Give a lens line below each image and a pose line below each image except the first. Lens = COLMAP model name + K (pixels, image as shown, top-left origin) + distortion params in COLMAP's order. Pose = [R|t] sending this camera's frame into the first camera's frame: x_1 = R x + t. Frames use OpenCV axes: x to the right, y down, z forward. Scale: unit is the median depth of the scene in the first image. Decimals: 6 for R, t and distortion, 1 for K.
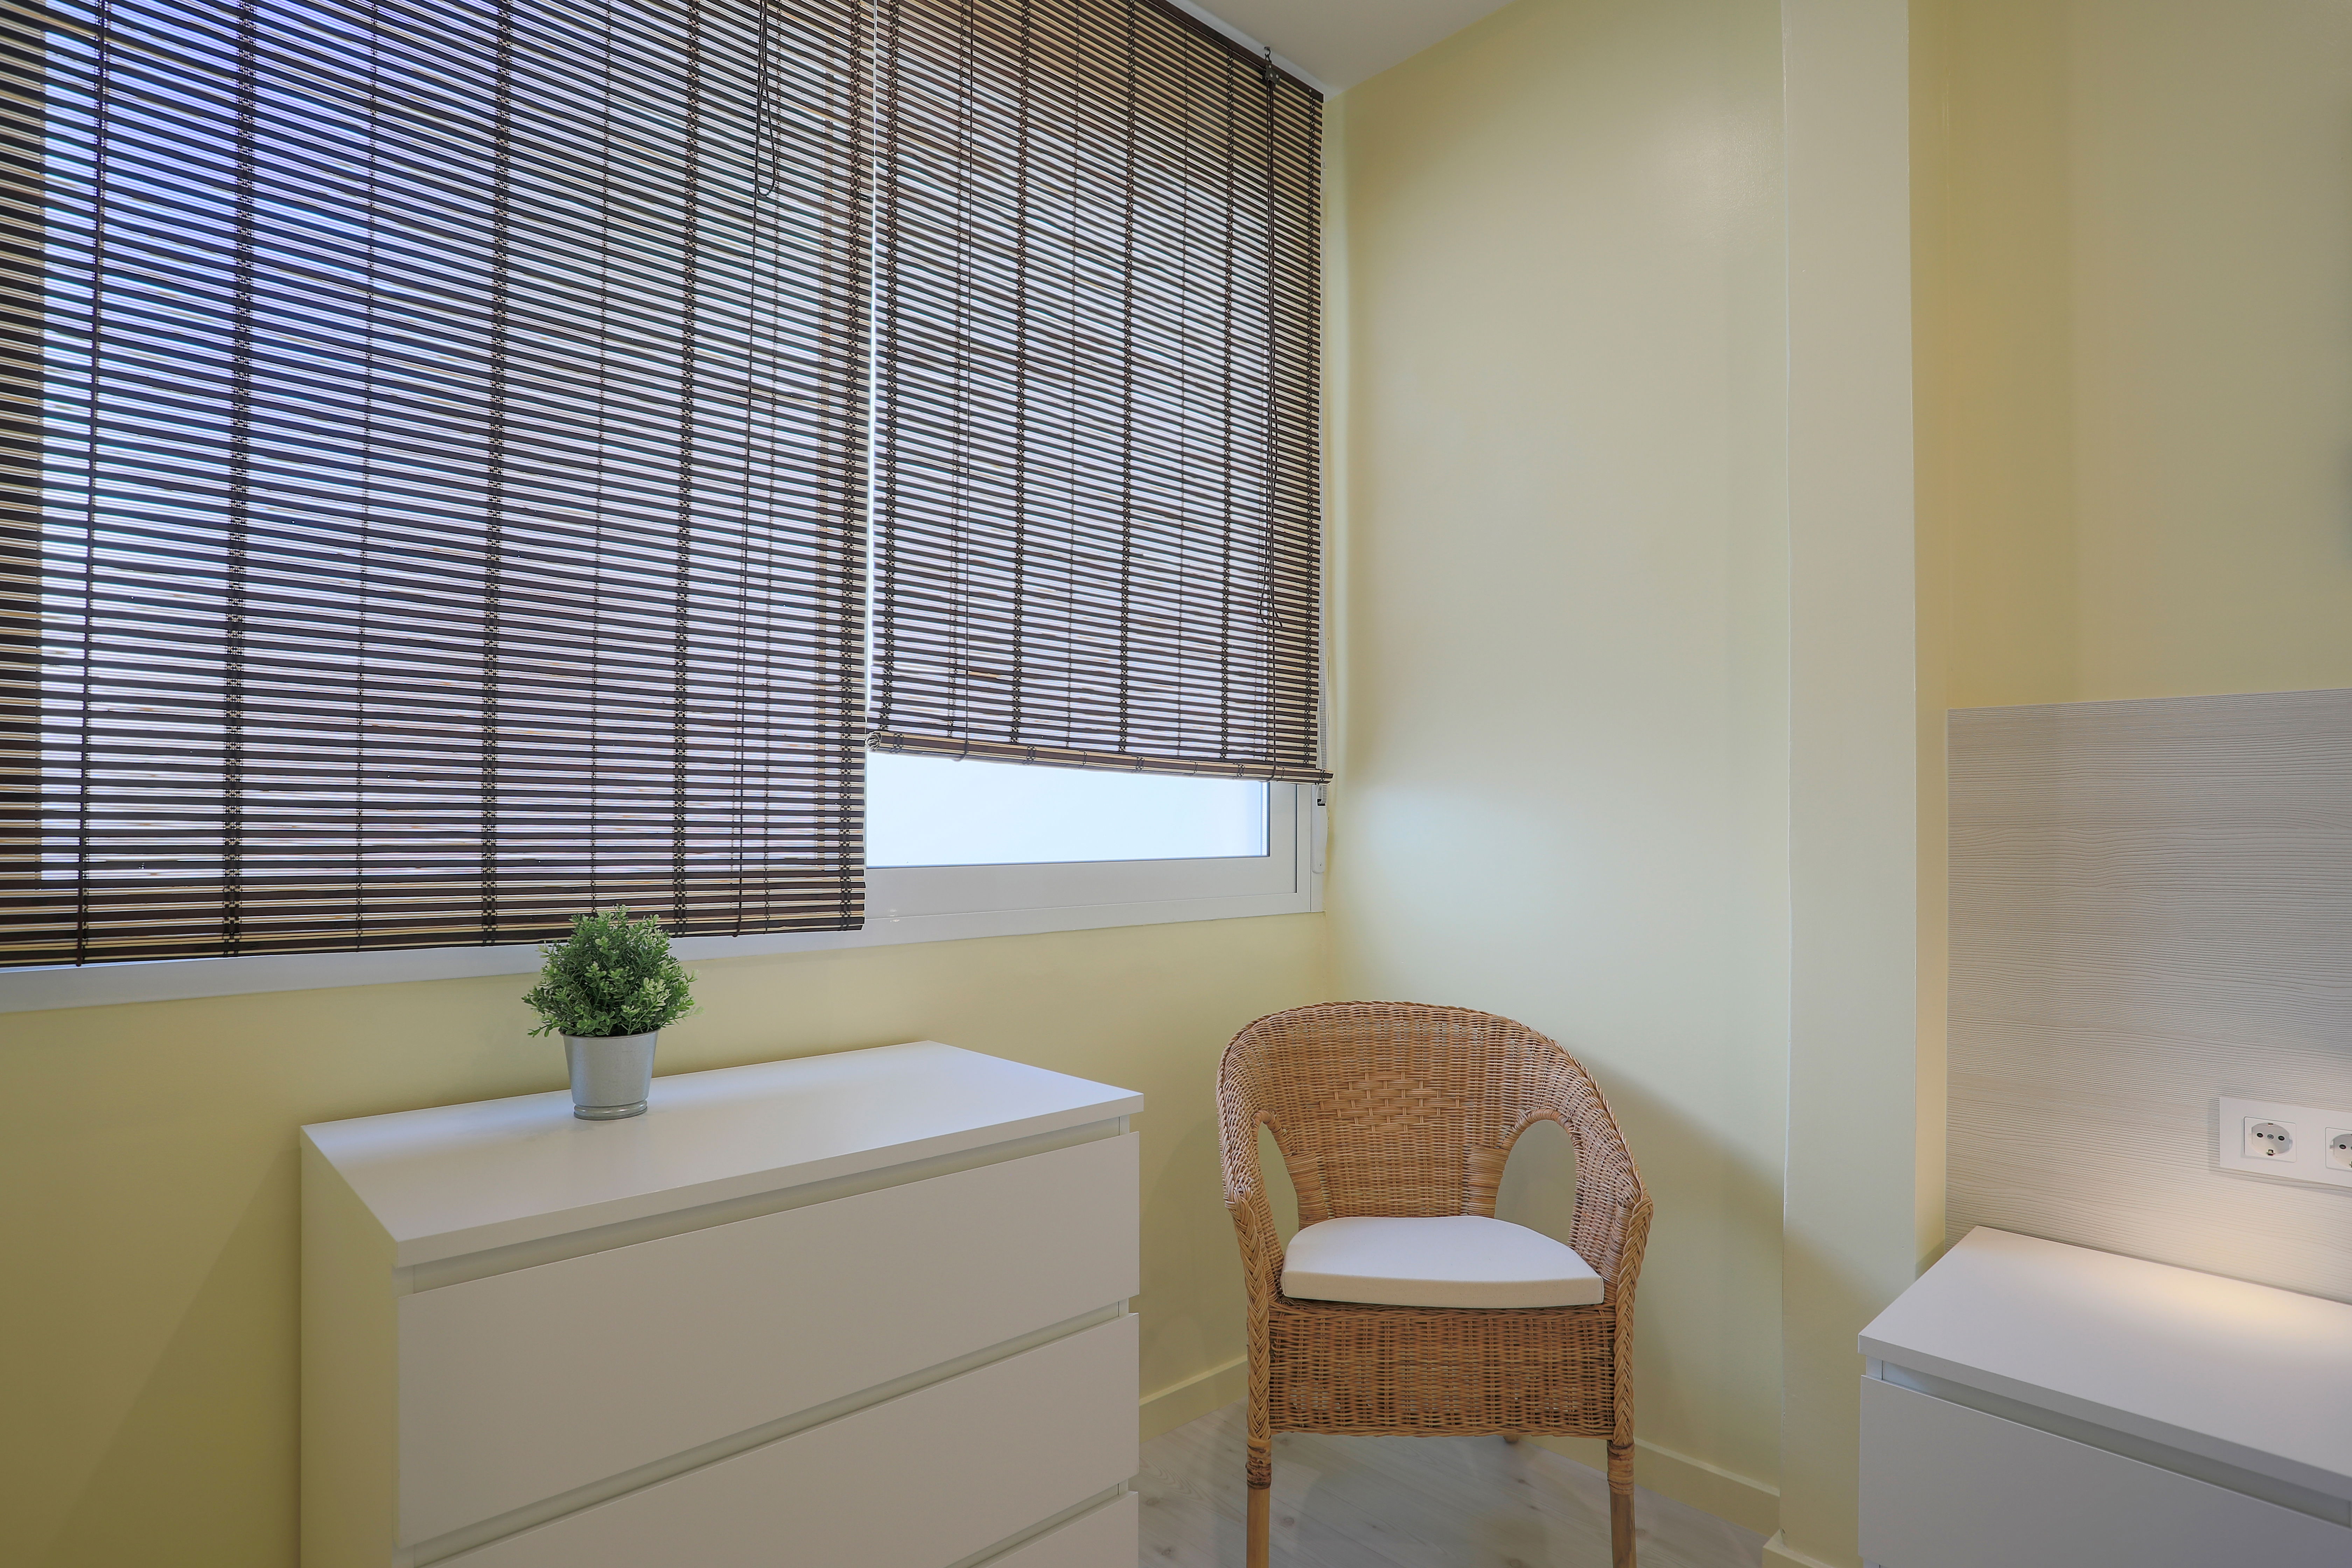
lens RADIAL K [[1218.9, 0, 1171.7], [0, 1218.9, 814.2], [0, 0, 1]] dist [-0.051895, 0.027811]
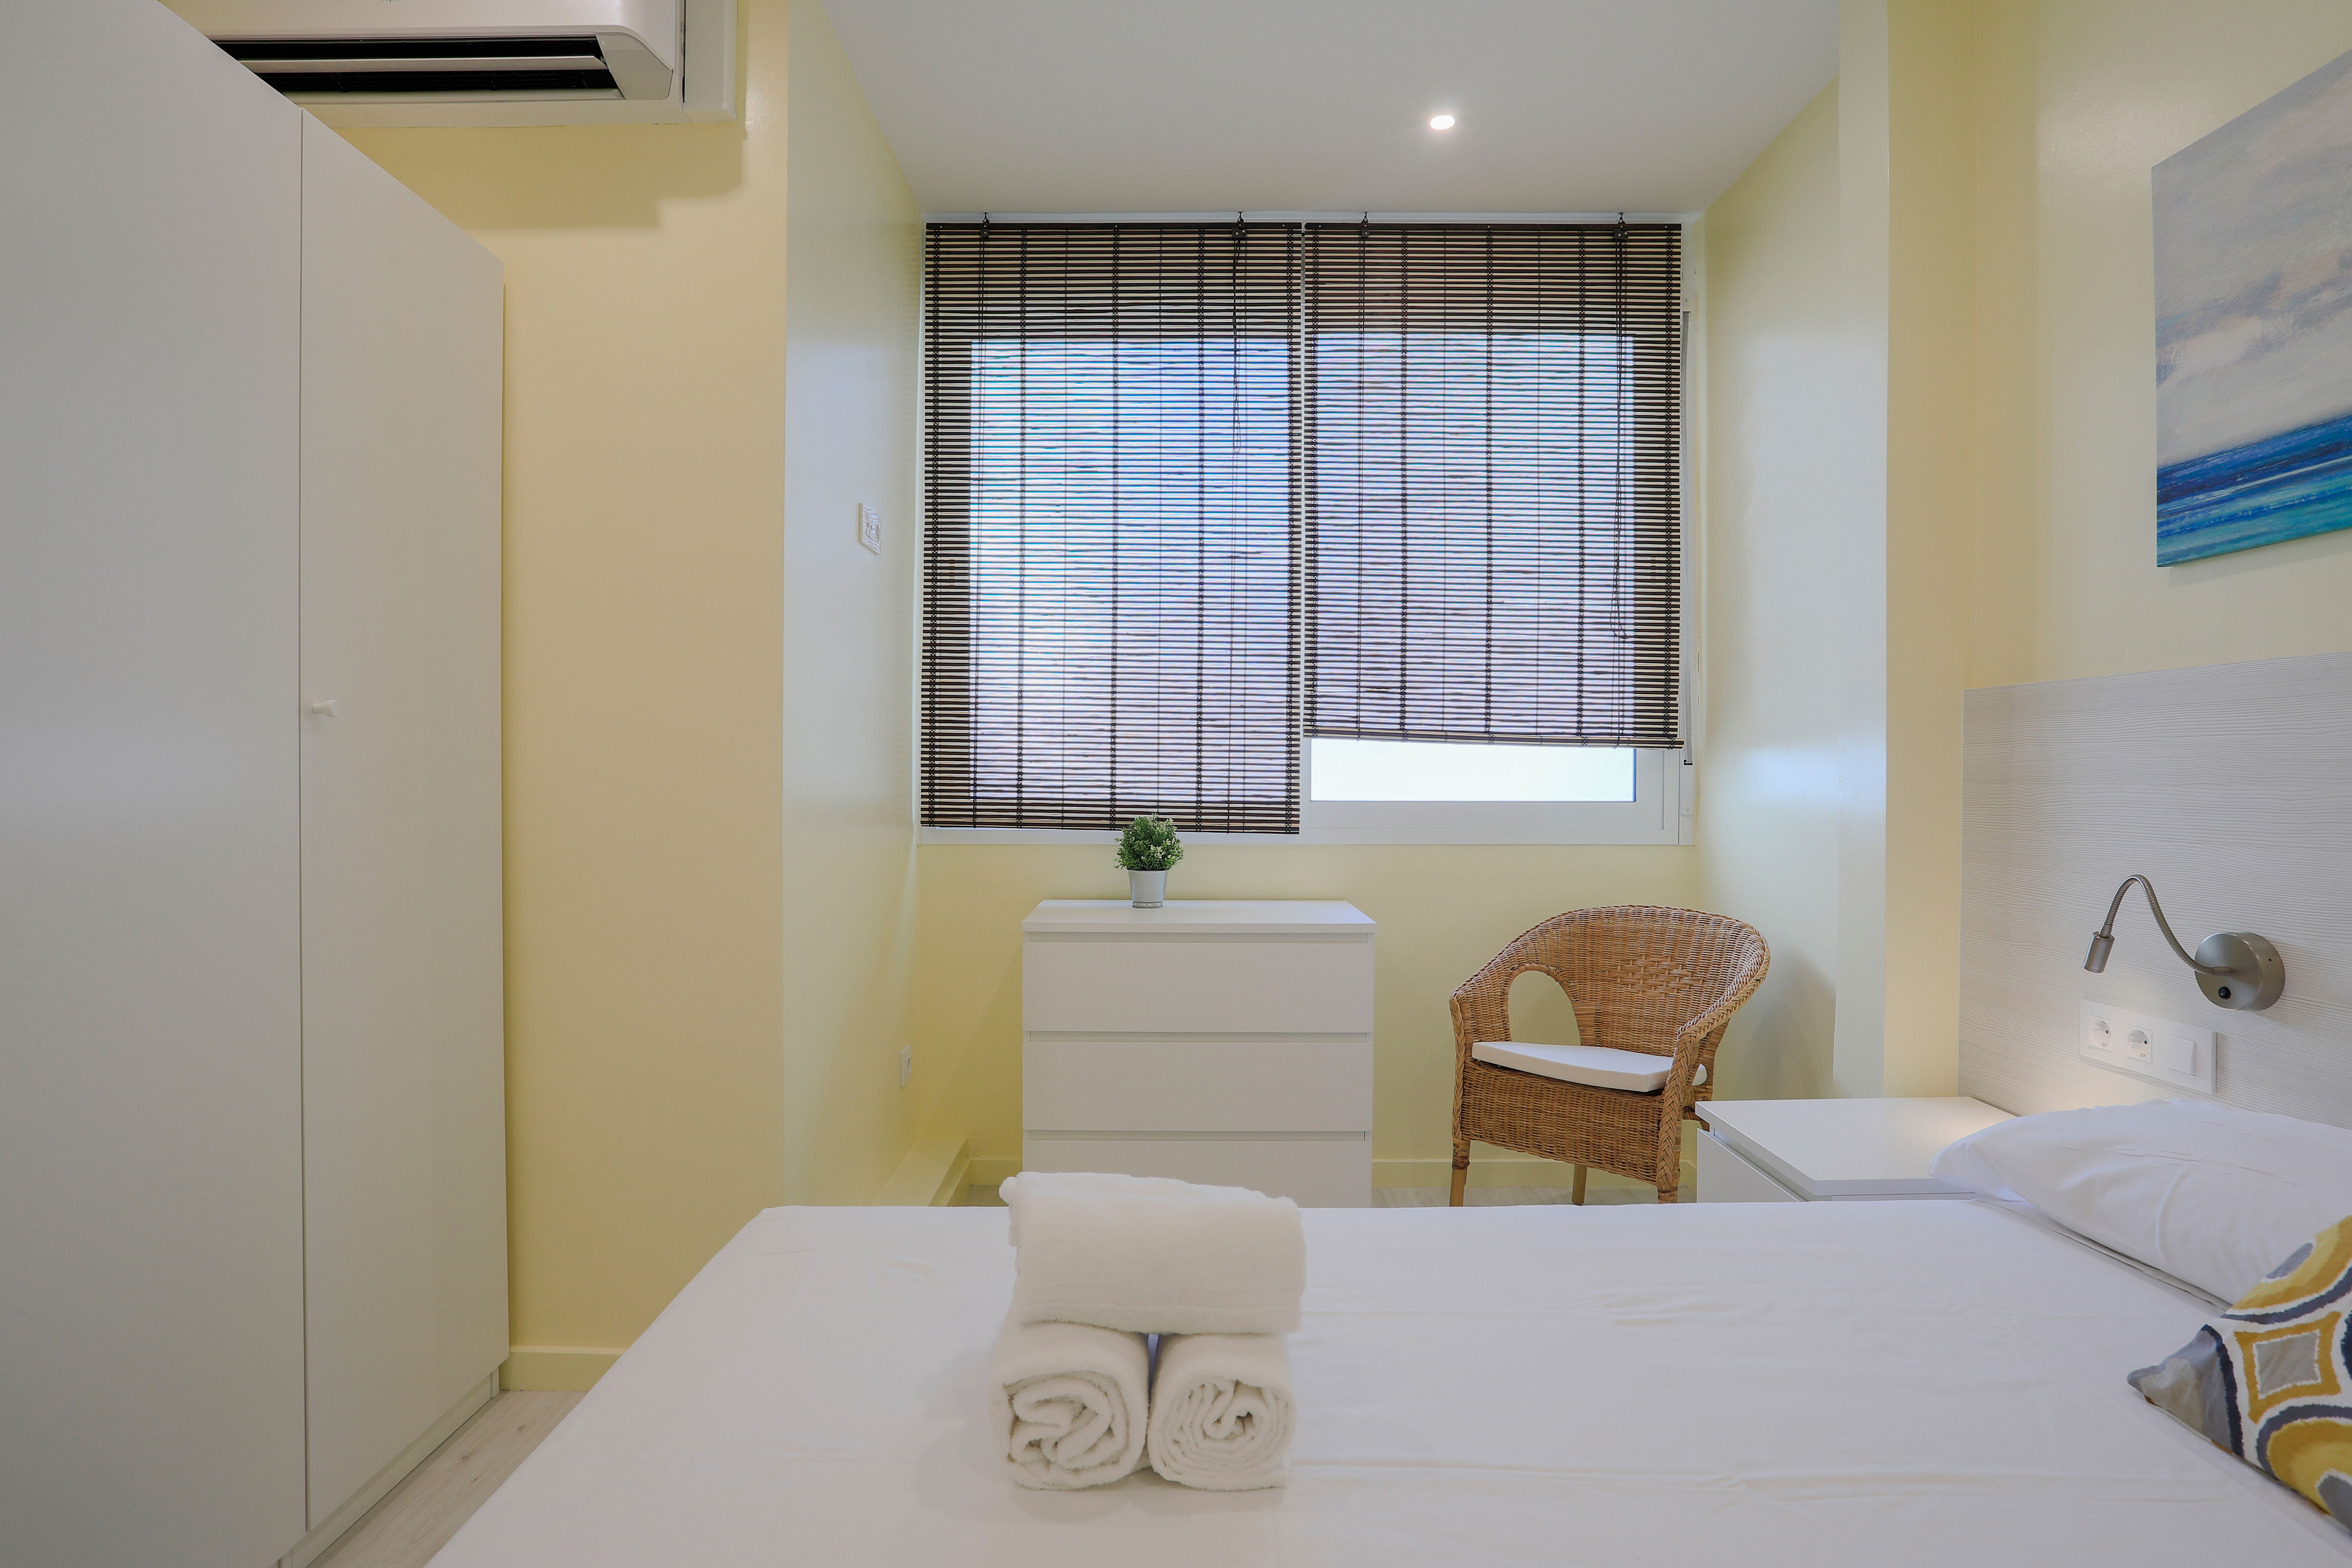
lens RADIAL K [[1218.9, 0, 1195.1], [0, 1218.9, 777.7], [0, 0, 1]] dist [-0.051895, 0.027811]
pose [[0.735971, 0.003621, -0.677003, 0.856419], [0.001387, 0.999976, 0.006857, -0.003974], [0.677011, -0.005986, 0.735948, -0.454325]]
